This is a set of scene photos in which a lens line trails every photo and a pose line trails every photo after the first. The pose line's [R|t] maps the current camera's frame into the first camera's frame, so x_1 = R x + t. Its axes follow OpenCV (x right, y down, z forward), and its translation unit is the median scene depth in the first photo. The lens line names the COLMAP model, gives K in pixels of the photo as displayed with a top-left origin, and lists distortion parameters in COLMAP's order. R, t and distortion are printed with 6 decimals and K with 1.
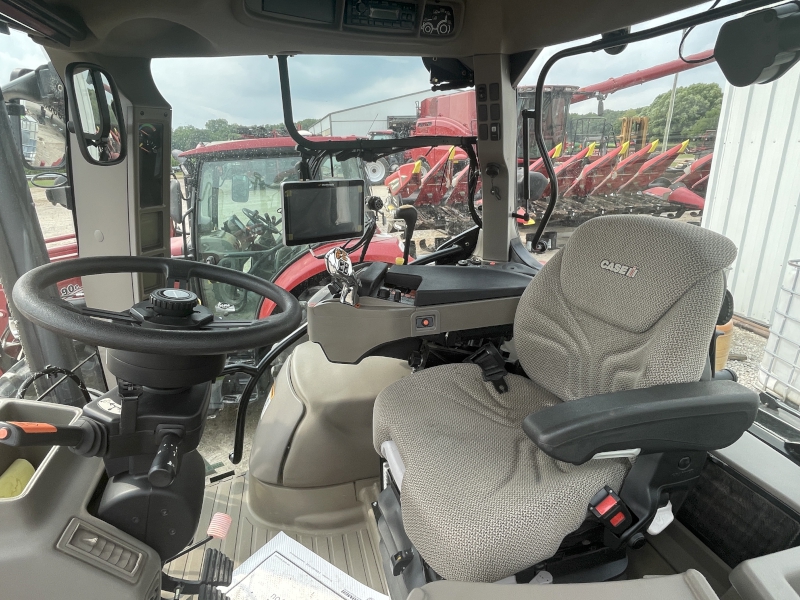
lens RADIAL K [[469.5, 0, 400.0], [0, 469.5, 300.0], [0, 0, 1]] dist [-0.000891, -0.001221]
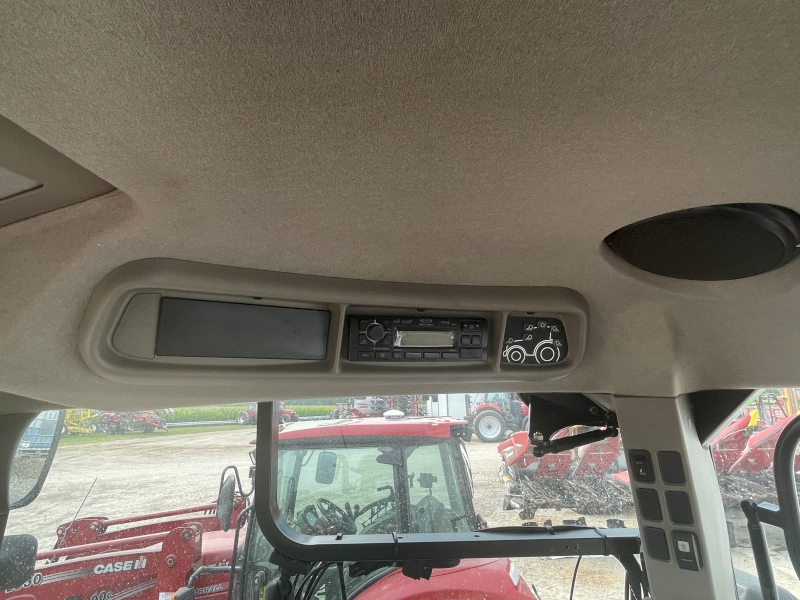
lens RADIAL K [[474.9, 0, 388.2], [0, 474.9, 295.3], [0, 0, 1]] dist [0.001203, -0.004183]
pose [[0.966816, -0.040979, -0.252166, 0.051117], [-0.092437, 0.864063, -0.494823, -0.316936], [0.238165, 0.501712, 0.831602, 0.431642]]
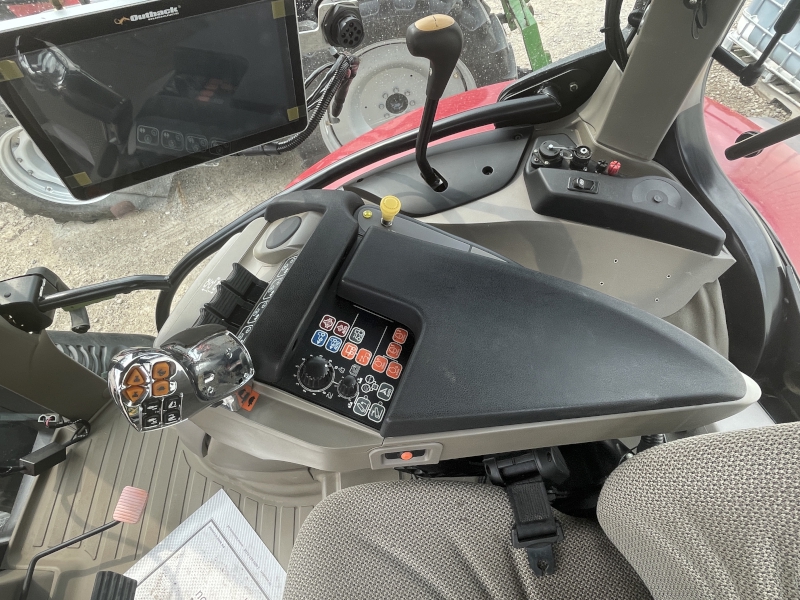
lens RADIAL K [[474.3, 0, 391.3], [0, 474.3, 303.0], [0, 0, 1]] dist [-0.001763, -0.001035]
pose [[0.986410, 0.145986, -0.075393, 0.045126], [-0.070805, 0.791752, 0.606725, -0.269727], [0.148266, -0.593142, 0.791328, 0.618354]]
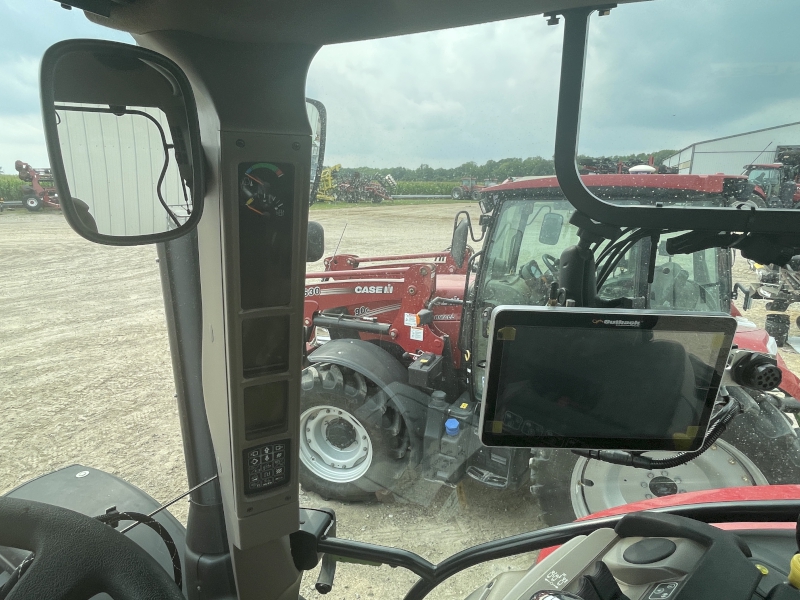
lens RADIAL K [[474.9, 0, 388.2], [0, 474.9, 295.3], [0, 0, 1]] dist [0.001203, -0.004183]
pose [[0.772260, 0.183802, -0.608138, -0.062905], [-0.226403, 0.974009, 0.006878, -0.206684], [0.593596, 0.132373, 0.793801, 0.526921]]
